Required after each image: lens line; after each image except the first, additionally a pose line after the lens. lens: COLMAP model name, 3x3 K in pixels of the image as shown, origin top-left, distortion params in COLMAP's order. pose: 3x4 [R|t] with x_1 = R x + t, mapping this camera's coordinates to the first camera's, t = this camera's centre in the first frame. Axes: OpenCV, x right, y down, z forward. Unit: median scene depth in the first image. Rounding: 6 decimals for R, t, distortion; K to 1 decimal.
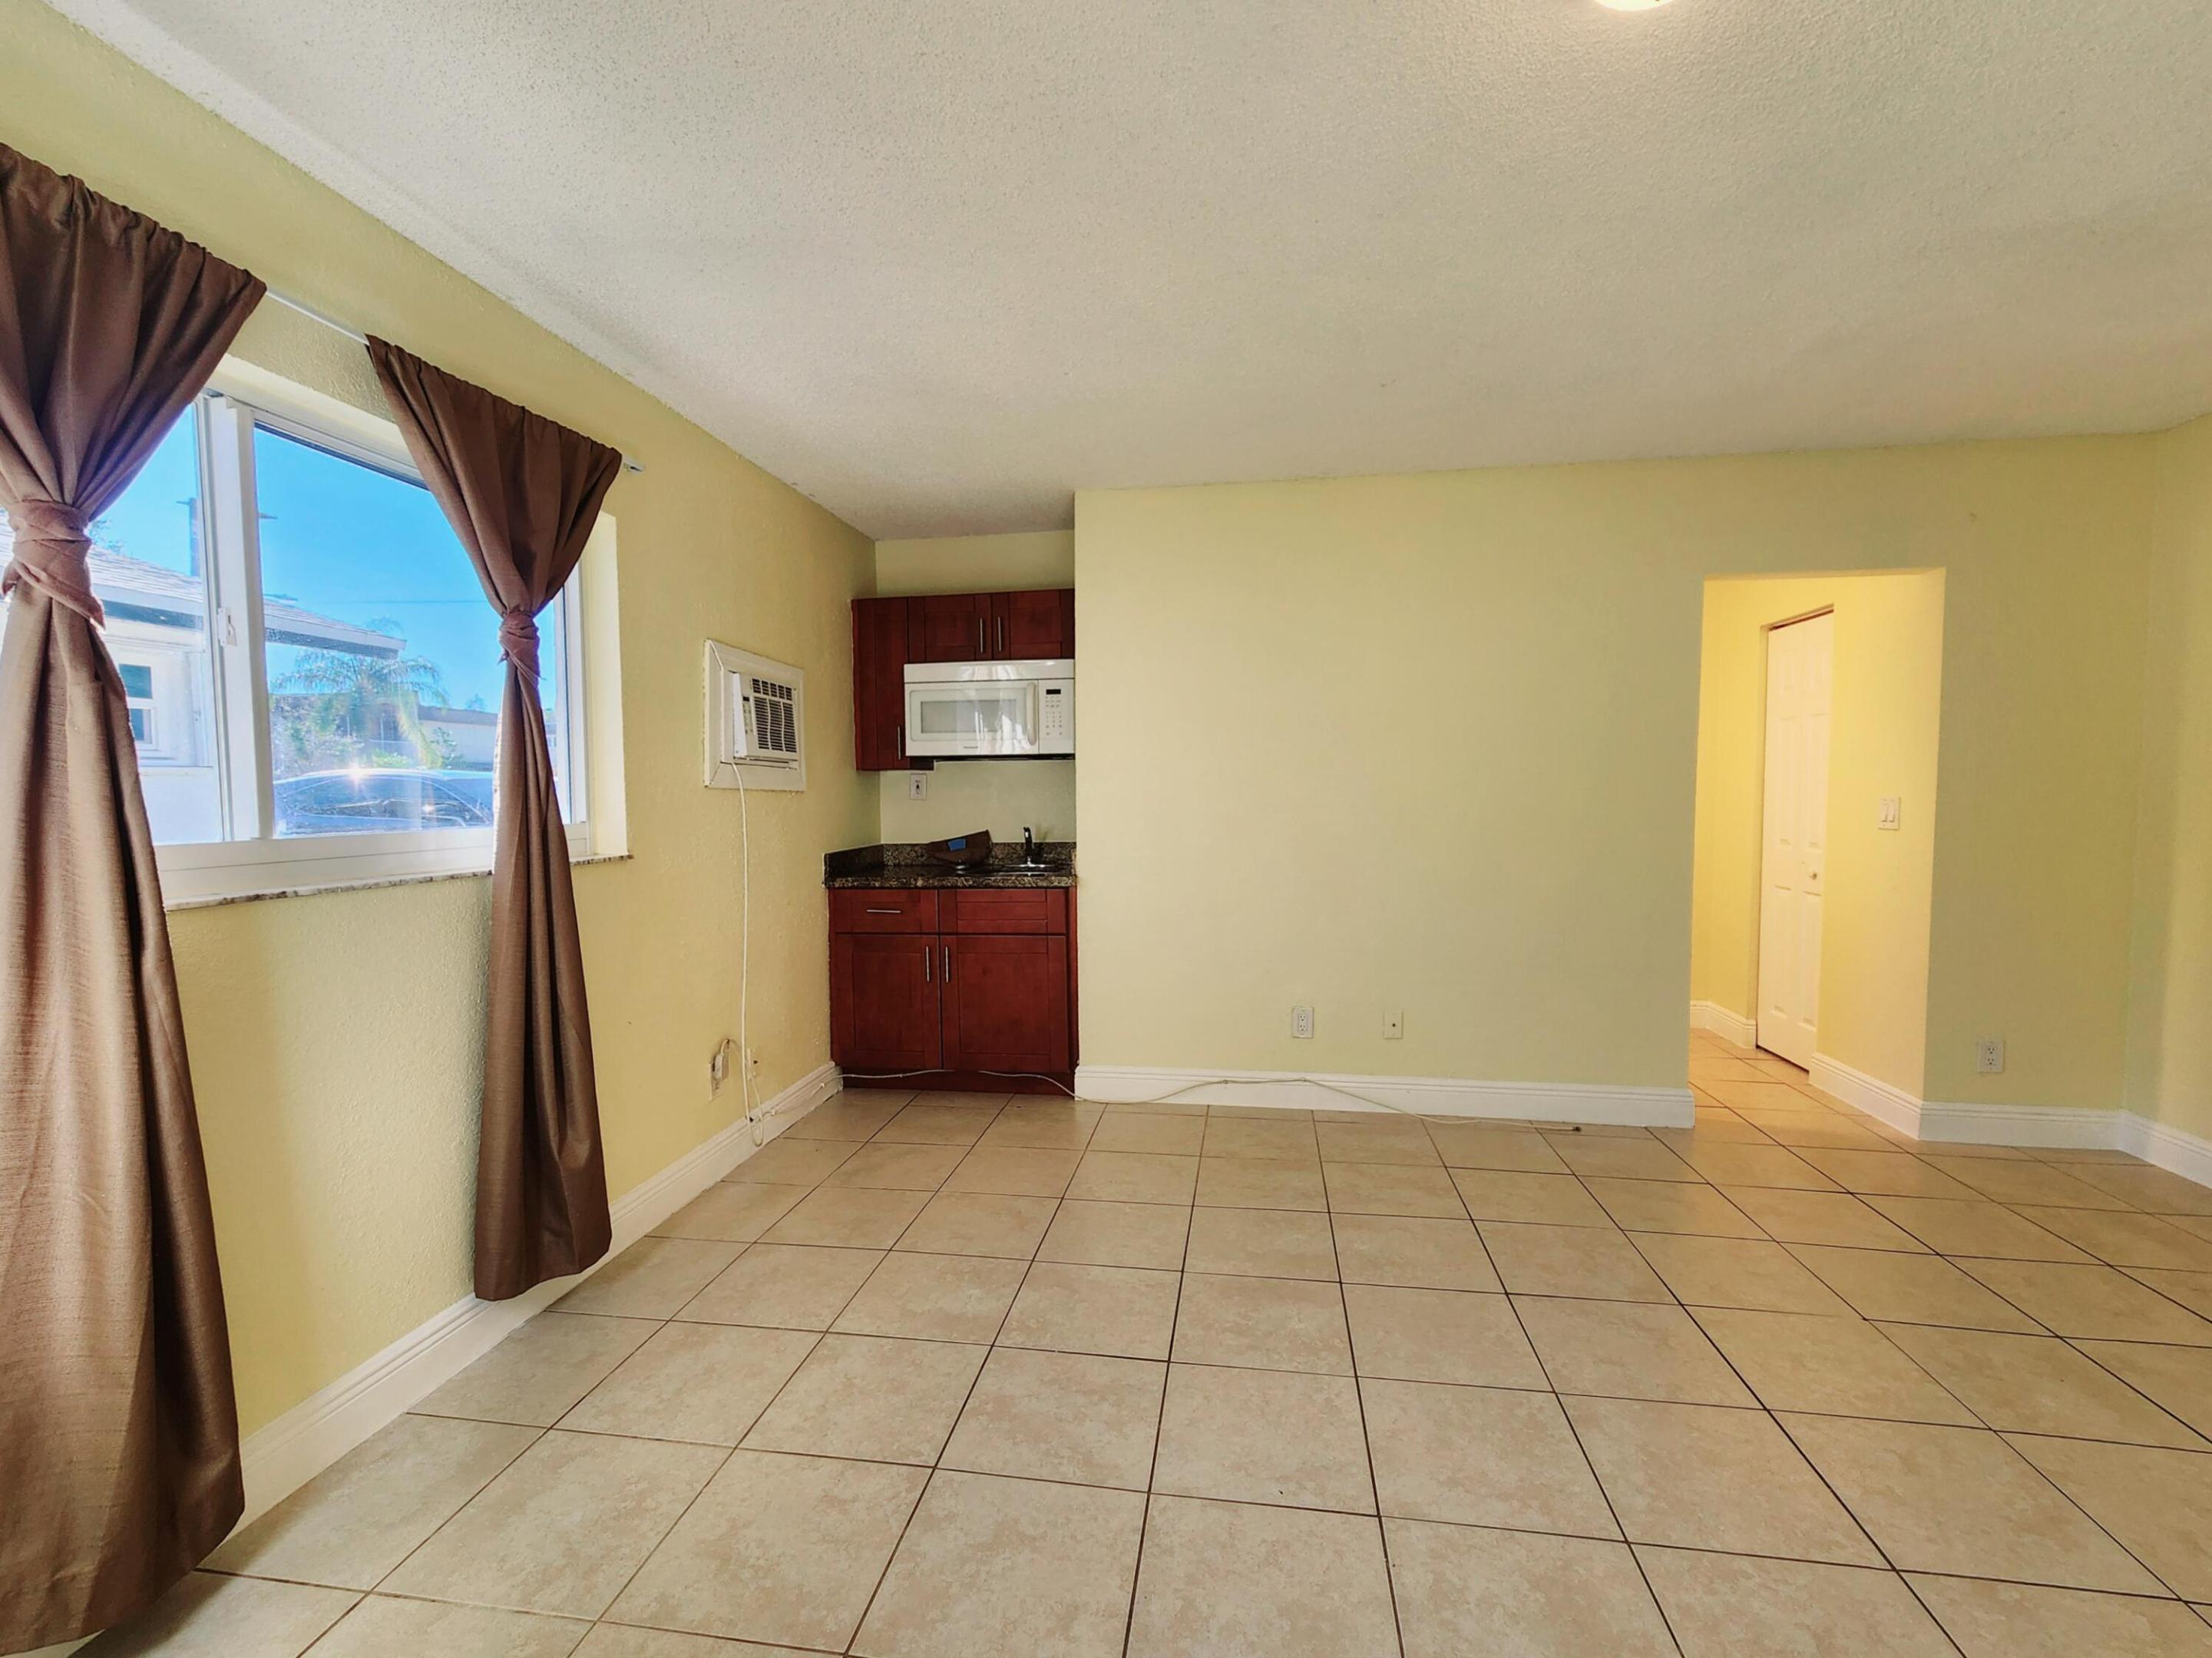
lens RADIAL K [[958.4, 0, 1103.2], [0, 958.4, 837.6], [0, 0, 1]] dist [-0.001258, -0.000208]
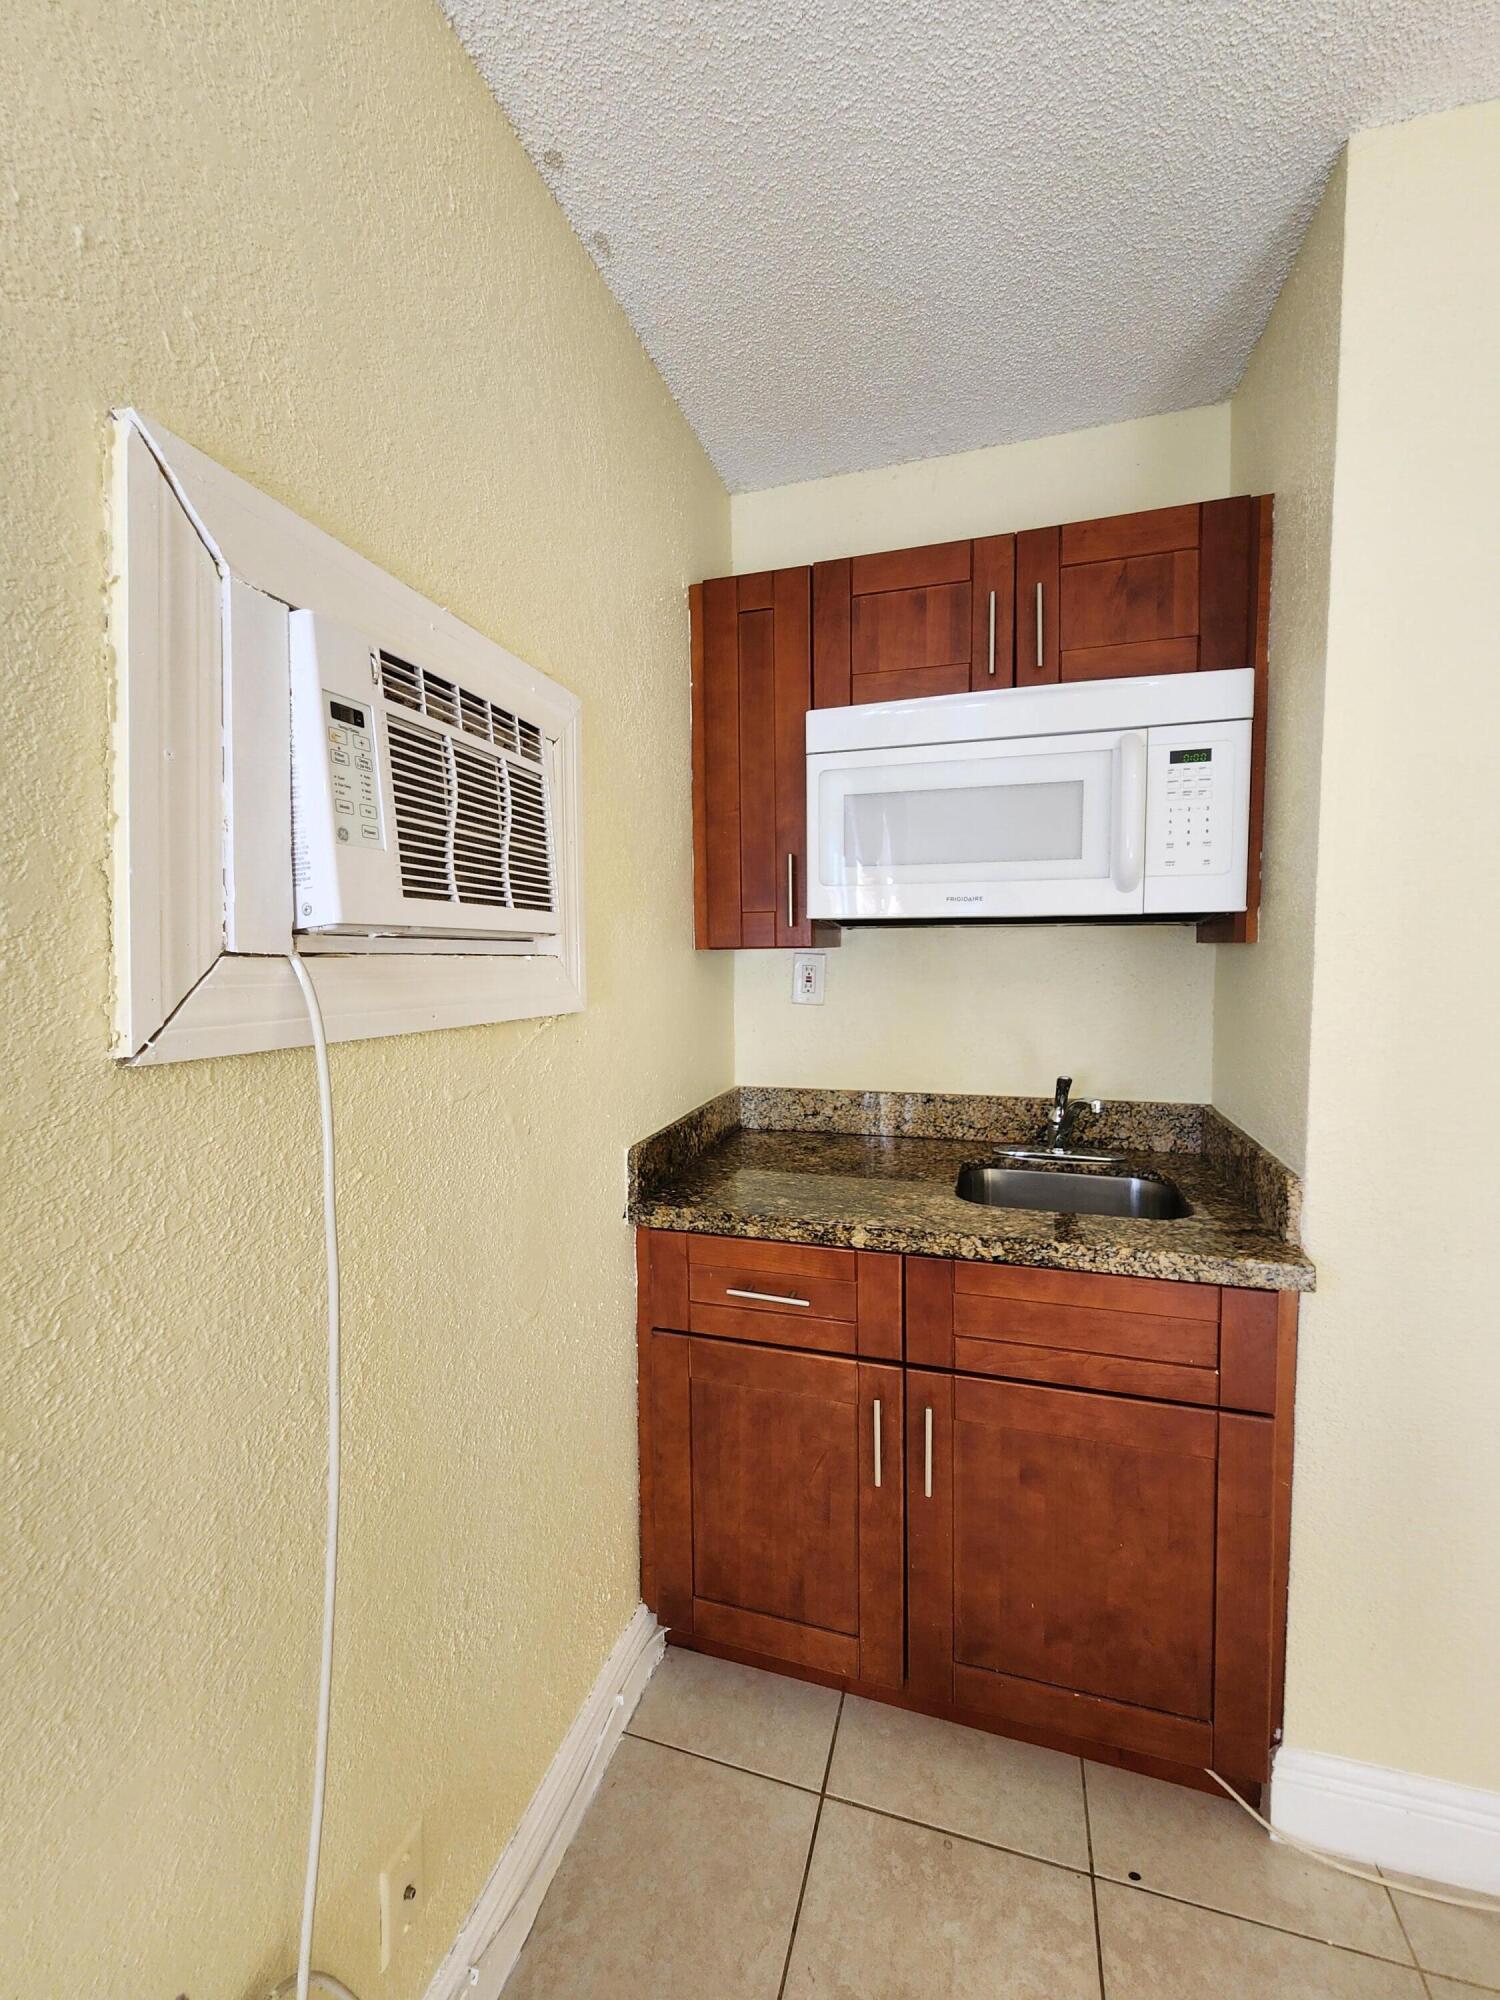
lens RADIAL K [[819.0, 0, 740.2], [0, 819.0, 1000.2], [0, 0, 1]] dist [-0.004172, -0.000141]
pose [[0.987816, 0.012165, -0.155150, -0.189068], [-0.009264, 0.999769, 0.019411, -0.058066], [0.155350, -0.017737, 0.987700, 0.659278]]
